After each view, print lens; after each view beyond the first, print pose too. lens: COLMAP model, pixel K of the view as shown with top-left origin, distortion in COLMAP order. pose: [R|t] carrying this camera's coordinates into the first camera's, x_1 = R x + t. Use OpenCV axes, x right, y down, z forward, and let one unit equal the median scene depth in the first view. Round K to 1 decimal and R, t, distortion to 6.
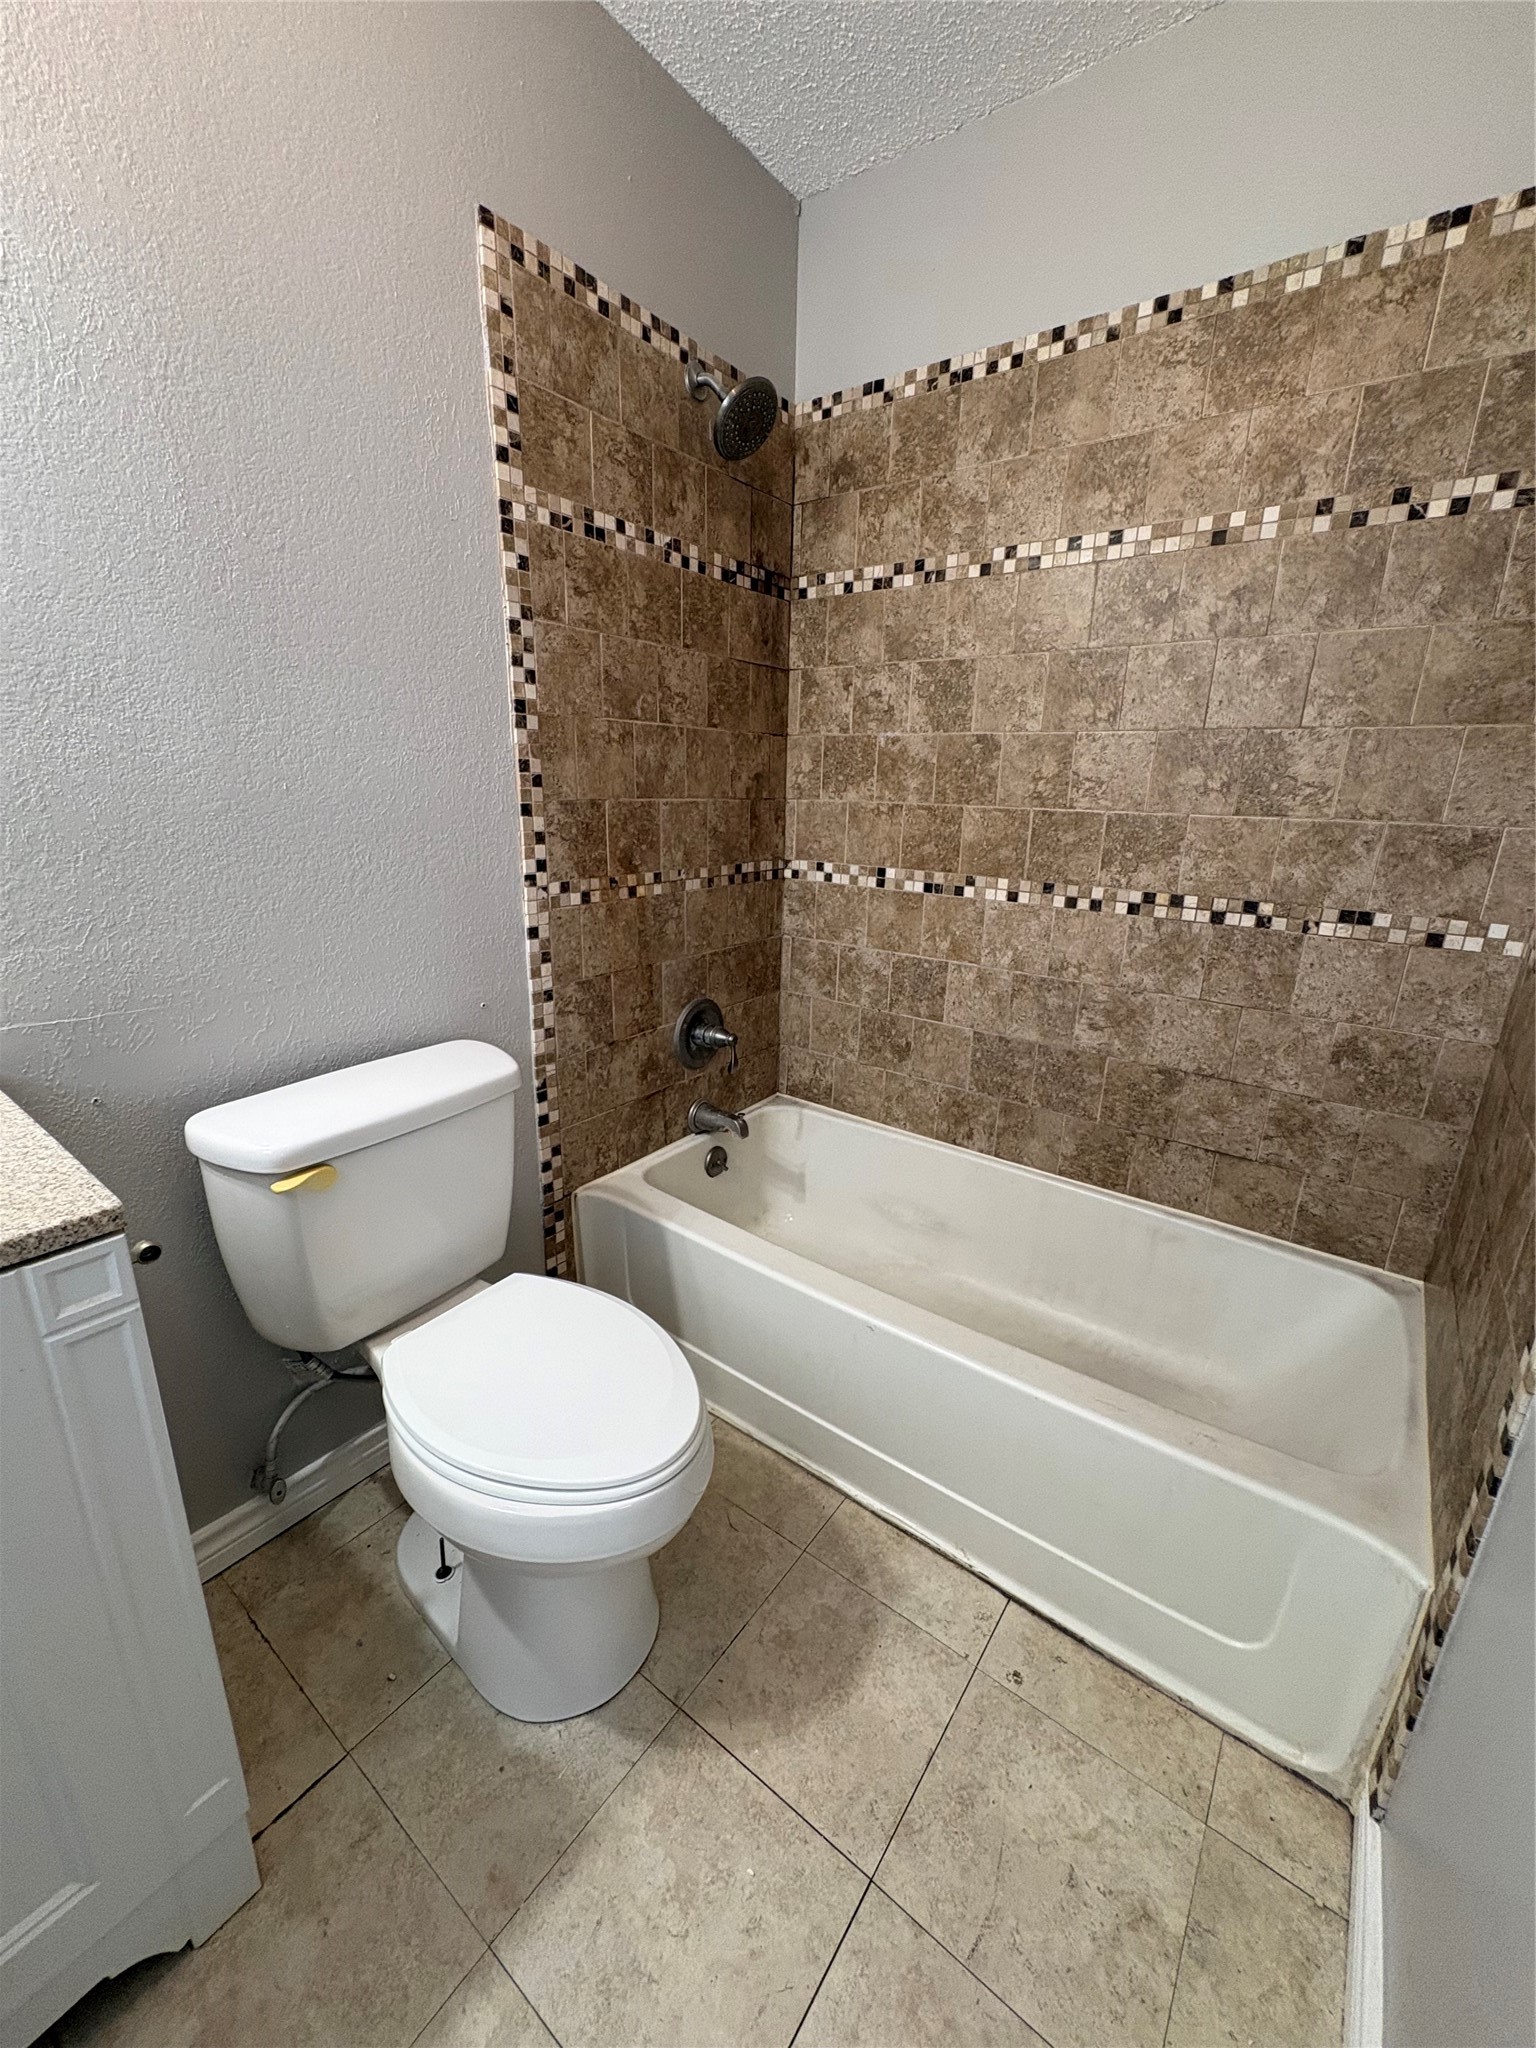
lens RADIAL K [[814.5, 0, 768.0], [0, 814.5, 1024.0], [0, 0, 1]] dist [-0.000852, -0.000113]
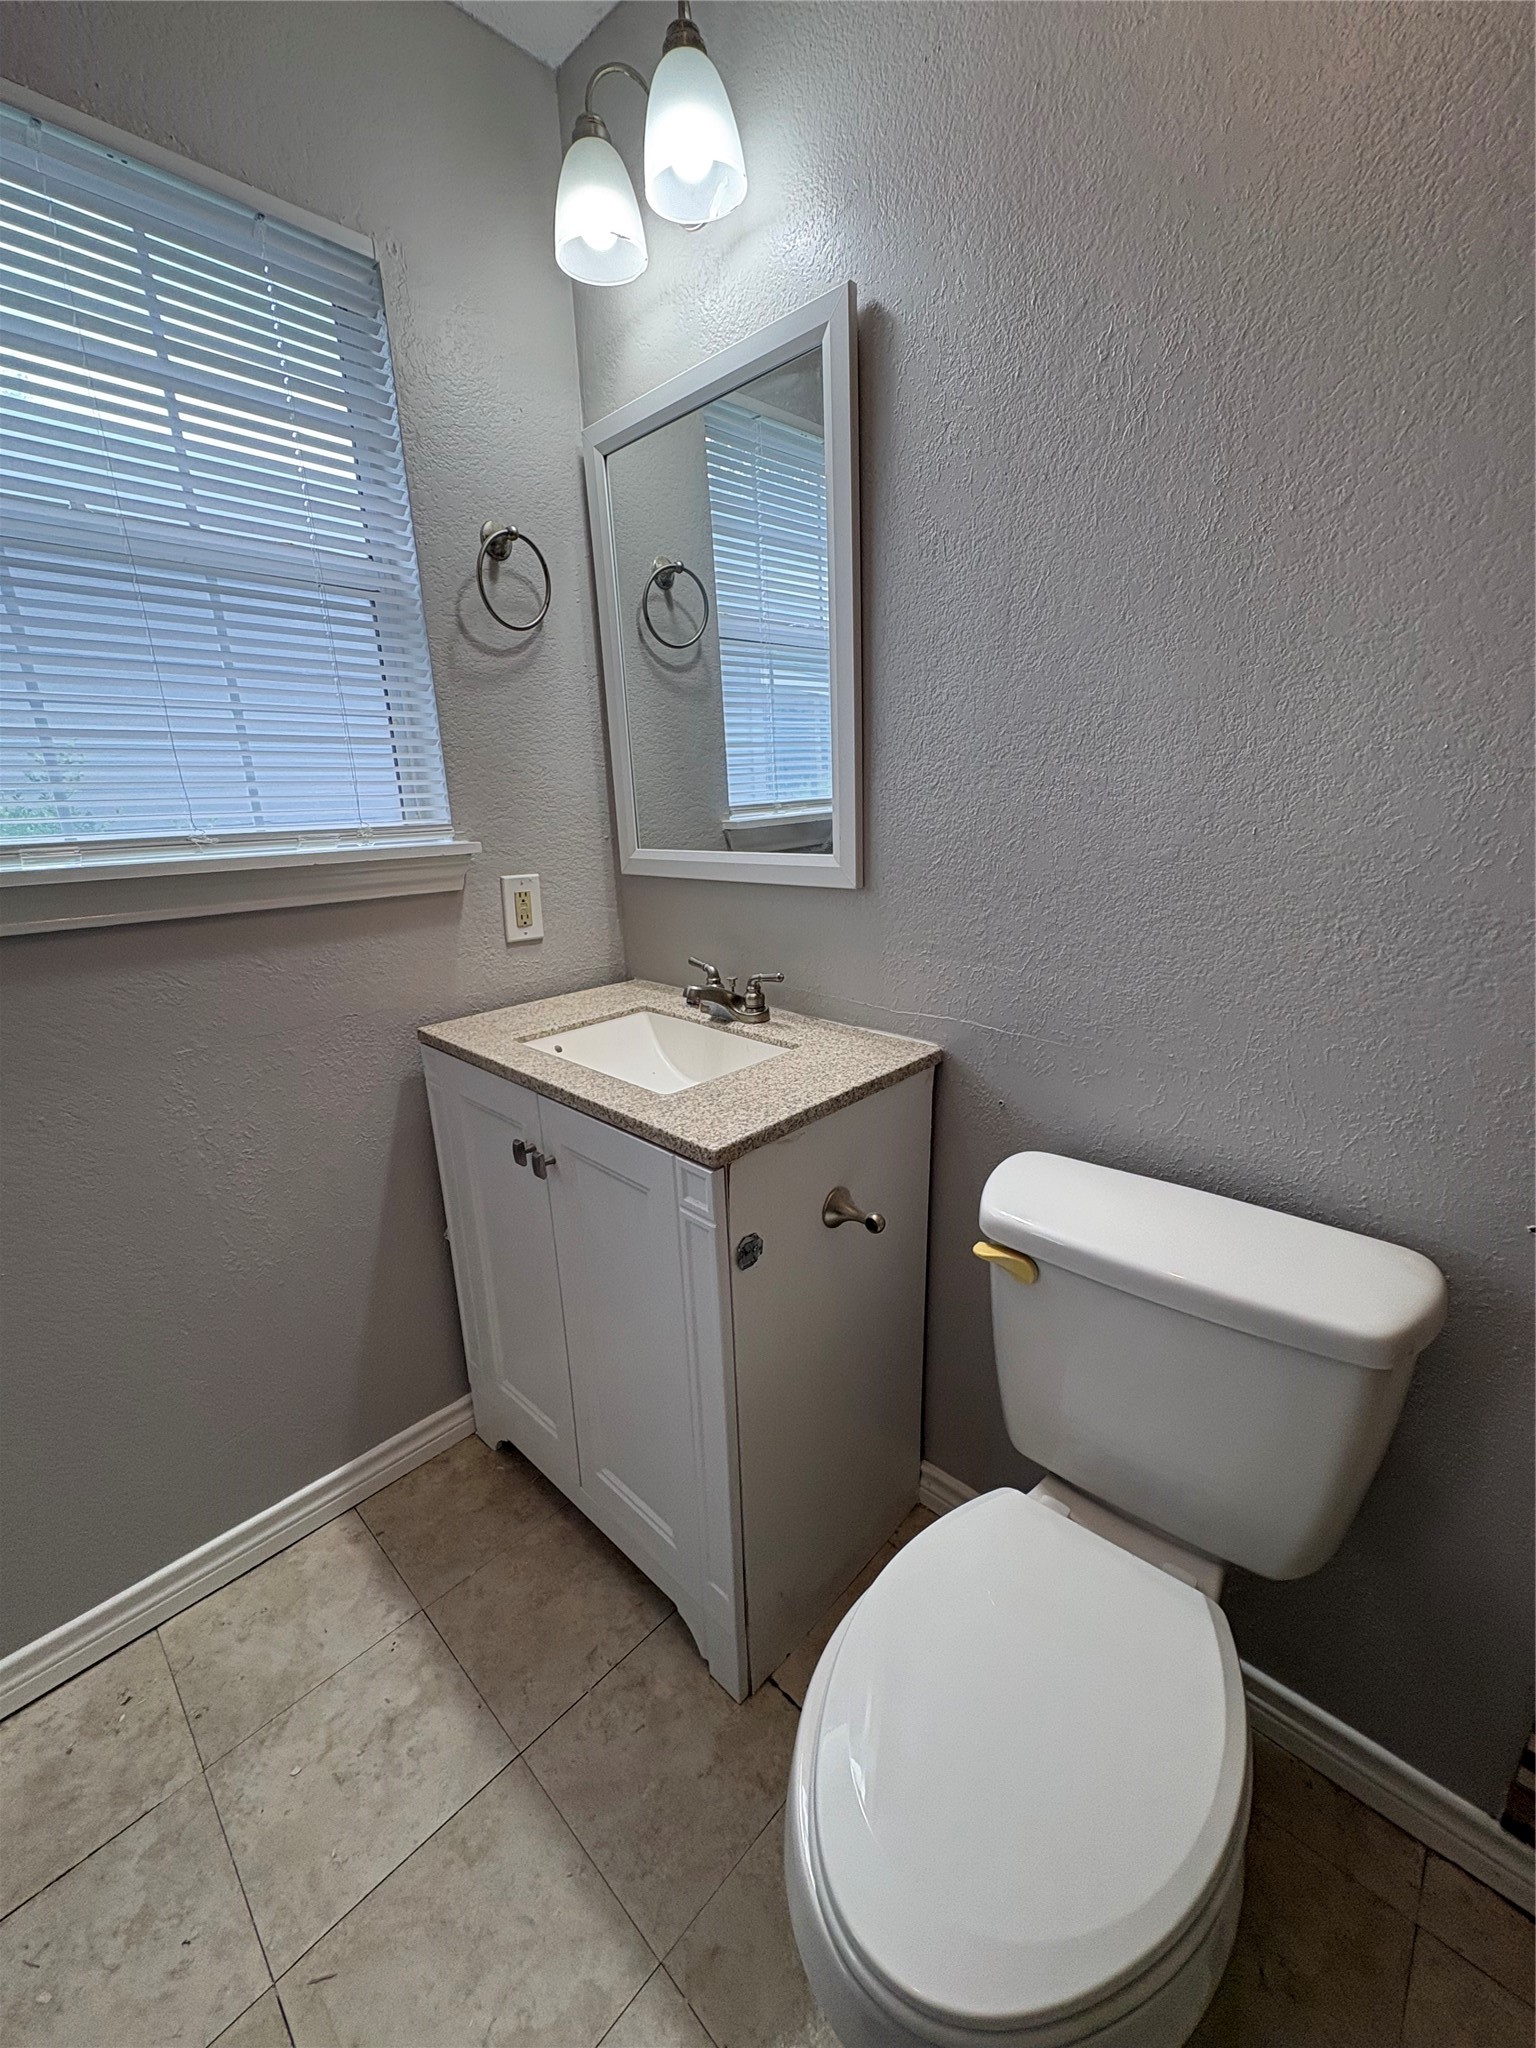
lens RADIAL K [[814.5, 0, 768.0], [0, 814.5, 1024.0], [0, 0, 1]] dist [-0.000852, -0.000113]
pose [[-0.113411, 0.253510, -0.960662, 0.281704], [-0.258760, 0.925996, 0.274910, -0.239419], [0.959261, 0.279758, -0.039420, 0.709234]]
